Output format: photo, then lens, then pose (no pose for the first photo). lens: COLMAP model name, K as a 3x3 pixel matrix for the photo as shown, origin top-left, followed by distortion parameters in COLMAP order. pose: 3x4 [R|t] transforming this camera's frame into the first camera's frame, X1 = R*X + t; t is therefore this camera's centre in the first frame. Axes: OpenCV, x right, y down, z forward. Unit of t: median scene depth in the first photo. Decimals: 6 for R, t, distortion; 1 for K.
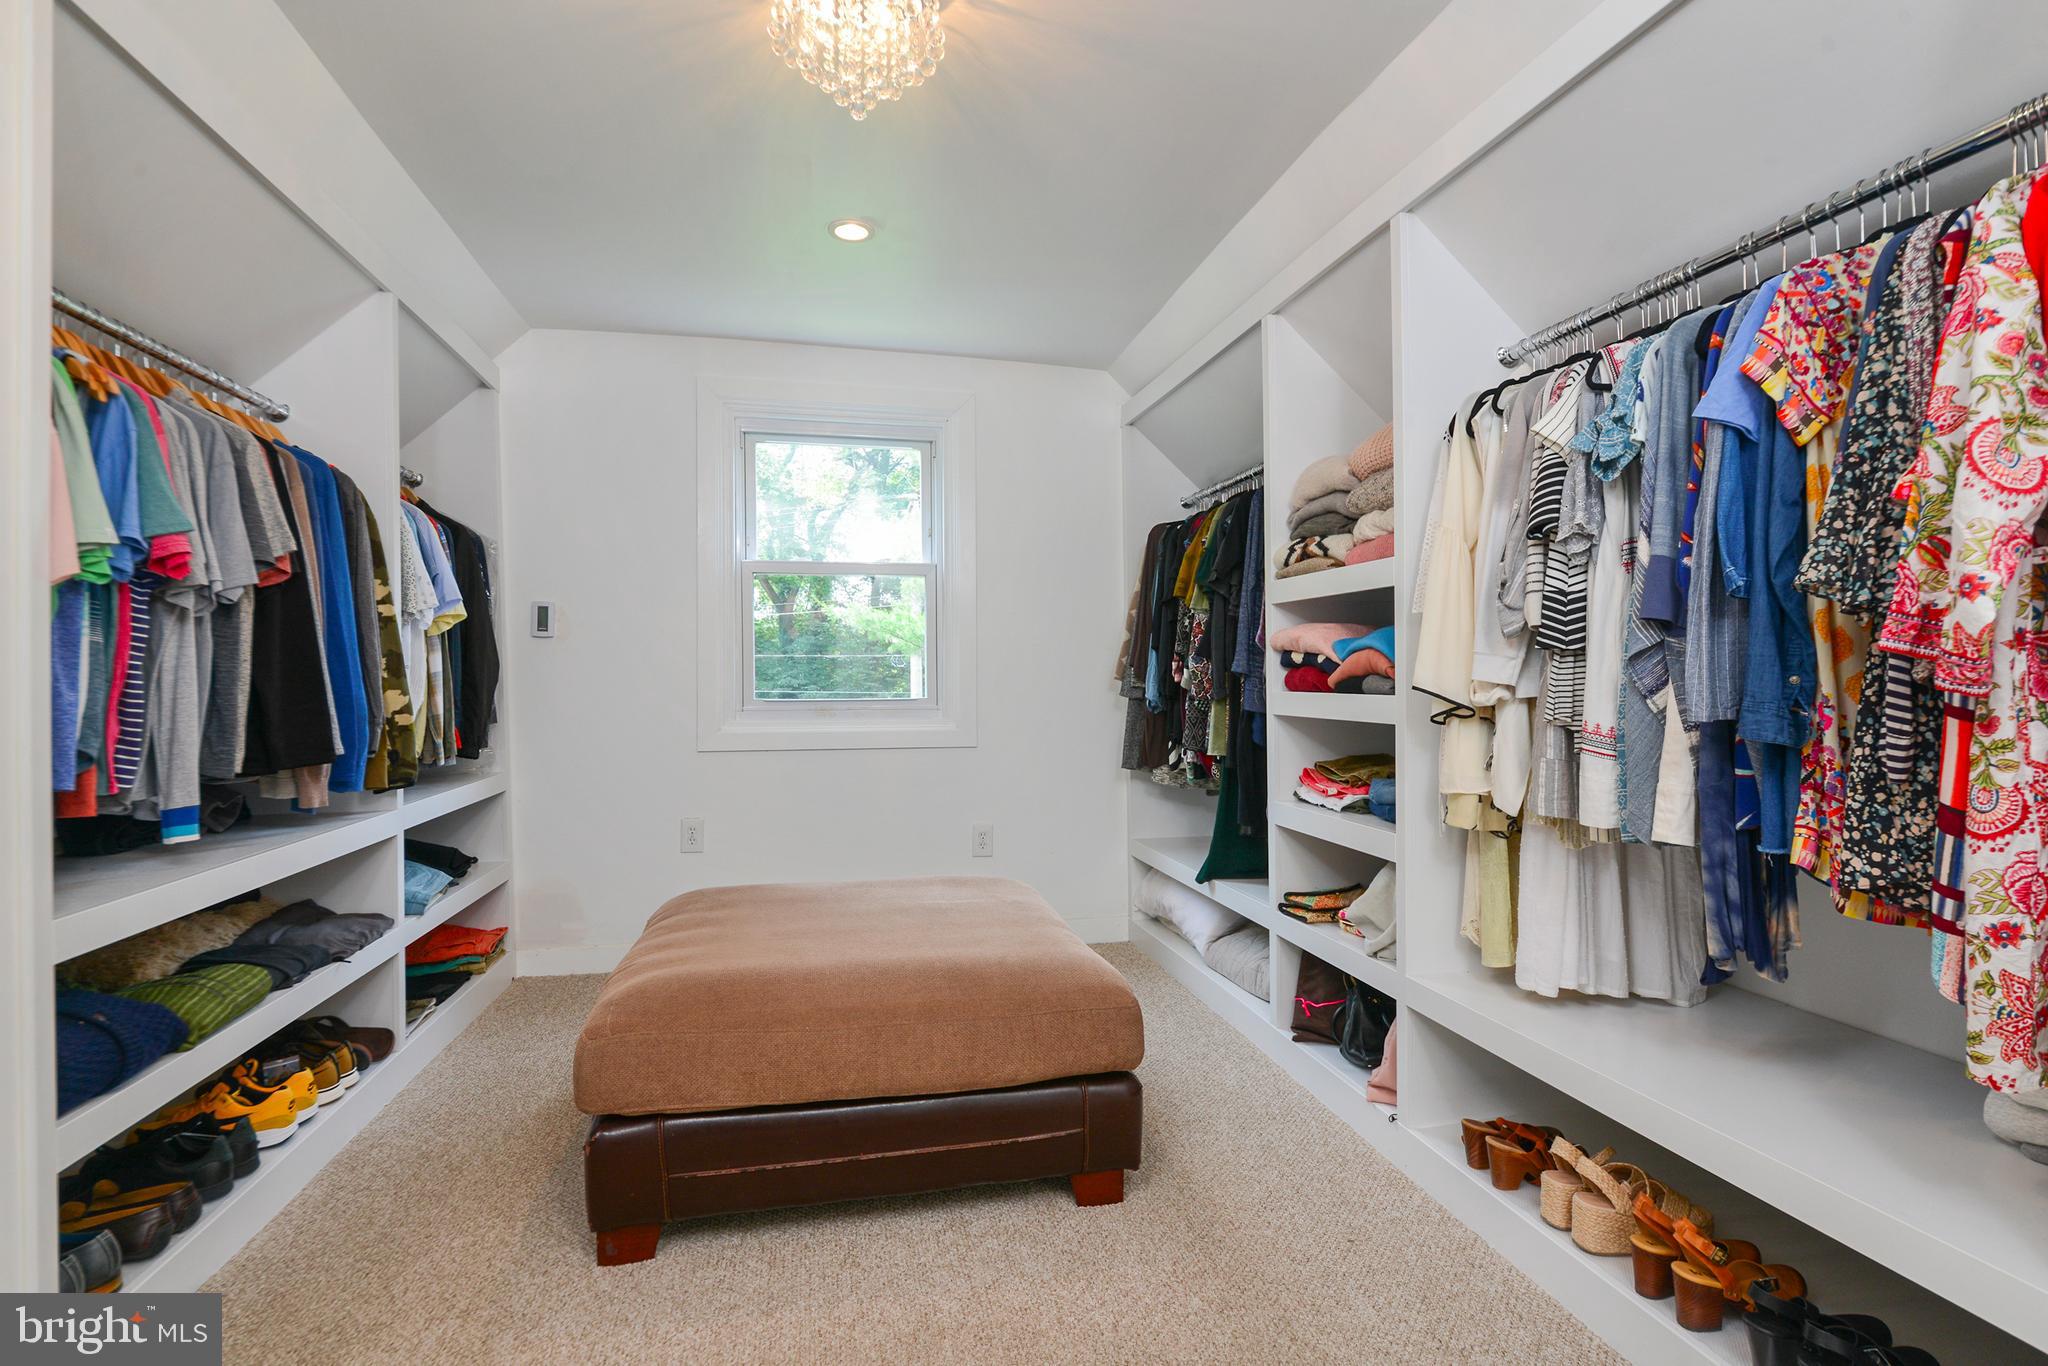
lens RADIAL K [[1016.0, 0, 1024.0], [0, 1016.0, 683.0], [0, 0, 1]] dist [-0.003423, -0.001083]
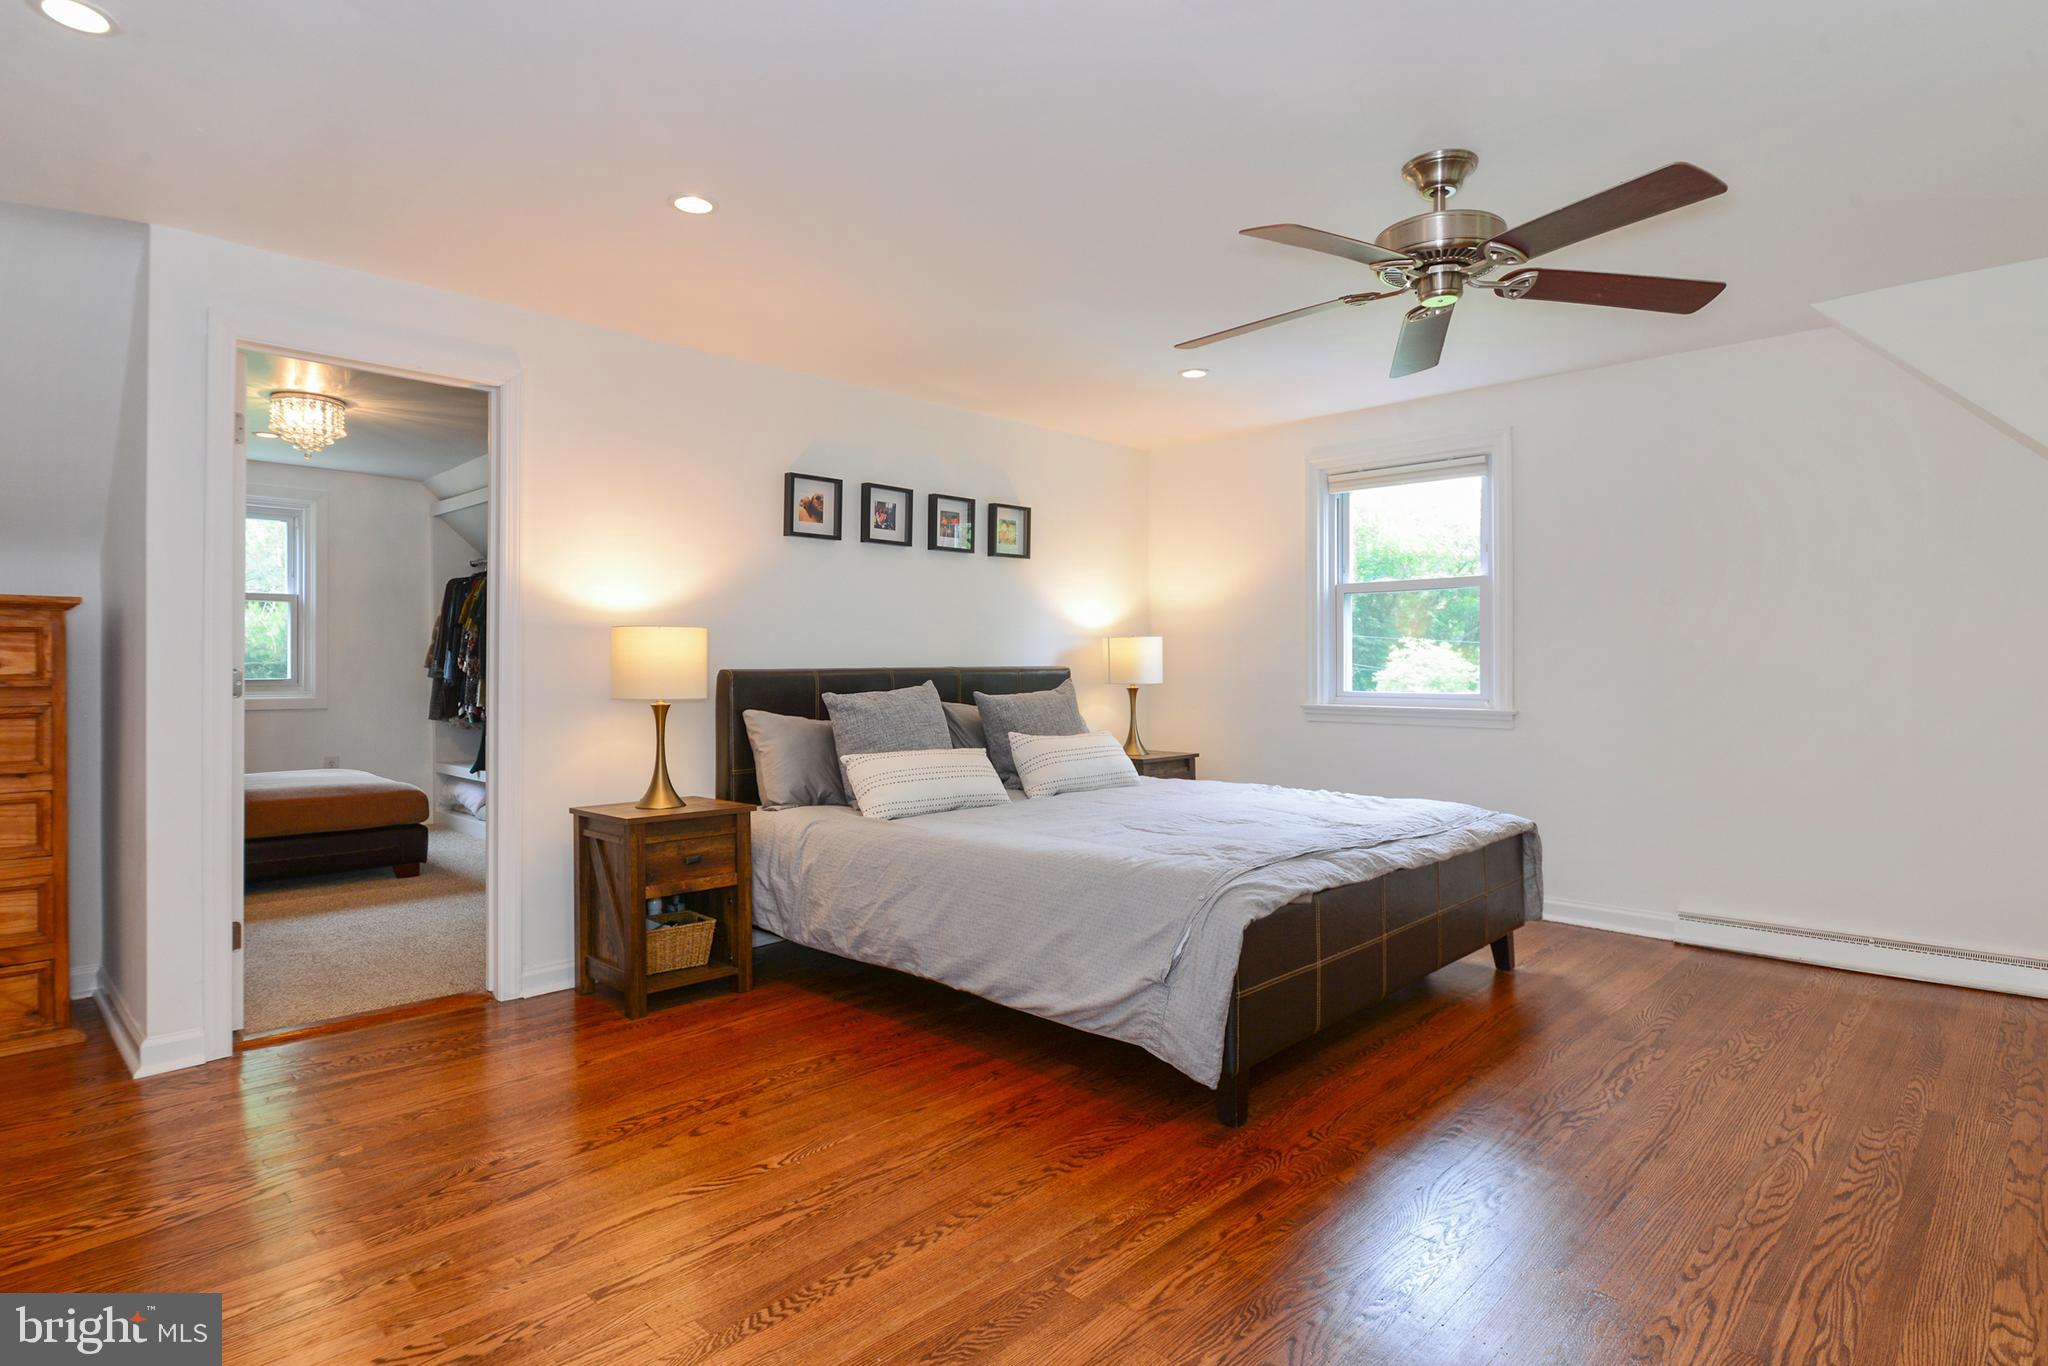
lens RADIAL K [[1076.0, 0, 1024.0], [0, 1076.0, 683.0], [0, 0, 1]] dist [0.000035, 0.000006]
pose [[0.835662, 0.003720, 0.549231, -0.062775], [-0.008308, 0.999948, 0.005868, 0.004587], [-0.549180, -0.009467, 0.835650, -1.099128]]
